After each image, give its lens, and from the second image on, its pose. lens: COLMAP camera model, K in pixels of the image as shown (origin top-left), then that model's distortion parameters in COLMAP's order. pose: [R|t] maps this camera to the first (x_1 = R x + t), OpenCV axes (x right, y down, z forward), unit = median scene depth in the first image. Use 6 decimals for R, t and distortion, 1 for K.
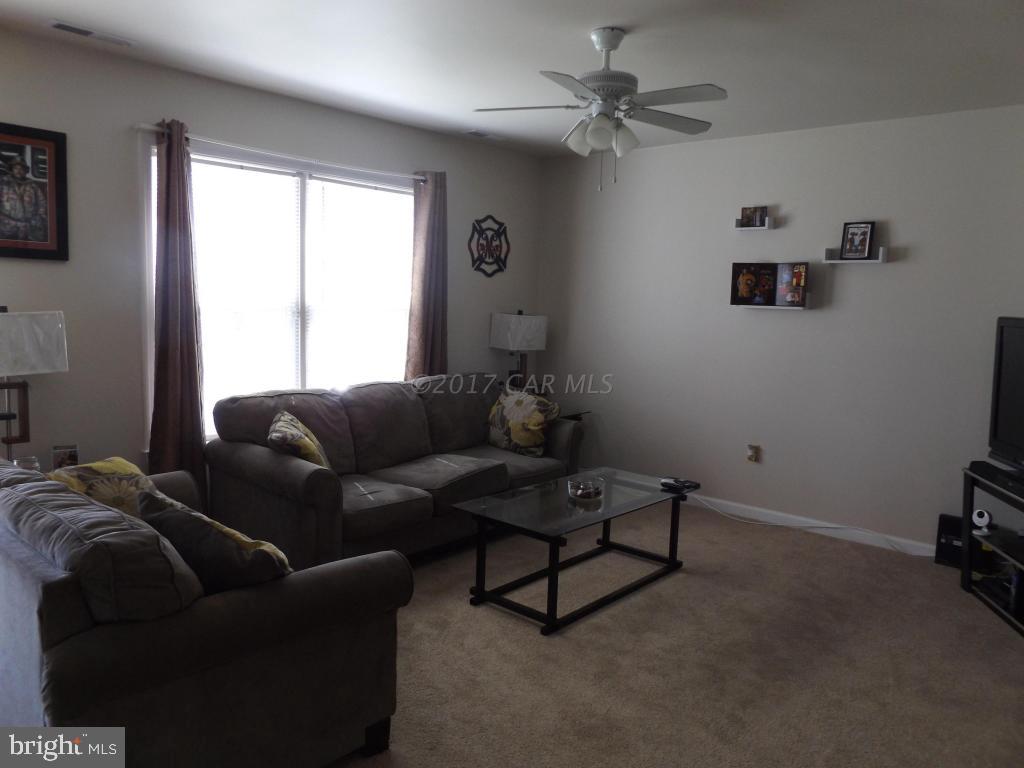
lens RADIAL K [[765.1, 0, 515.9], [0, 765.1, 382.0], [0, 0, 1]] dist [-0.006802, -0.009059]
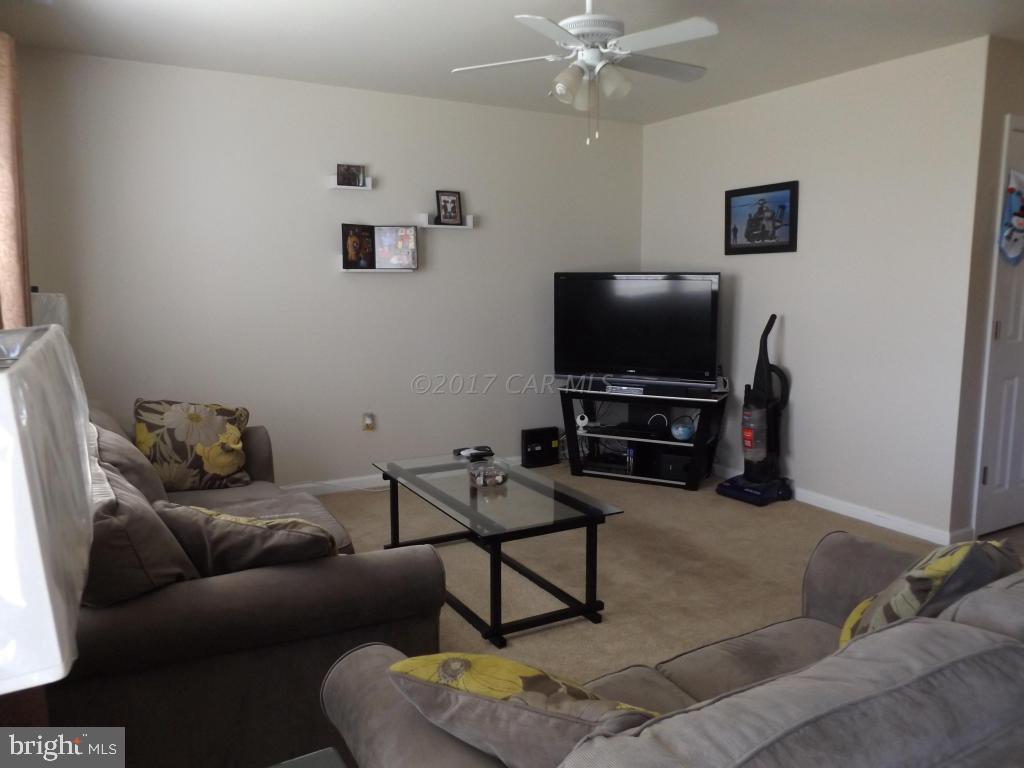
lens RADIAL K [[765.1, 0, 515.0], [0, 765.1, 383.8], [0, 0, 1]] dist [-0.006802, -0.009059]
pose [[0.328720, -0.158171, 0.931088, -0.564273], [0.116288, 0.985153, 0.126299, -0.059480], [-0.937241, 0.066757, 0.342233, 0.519593]]
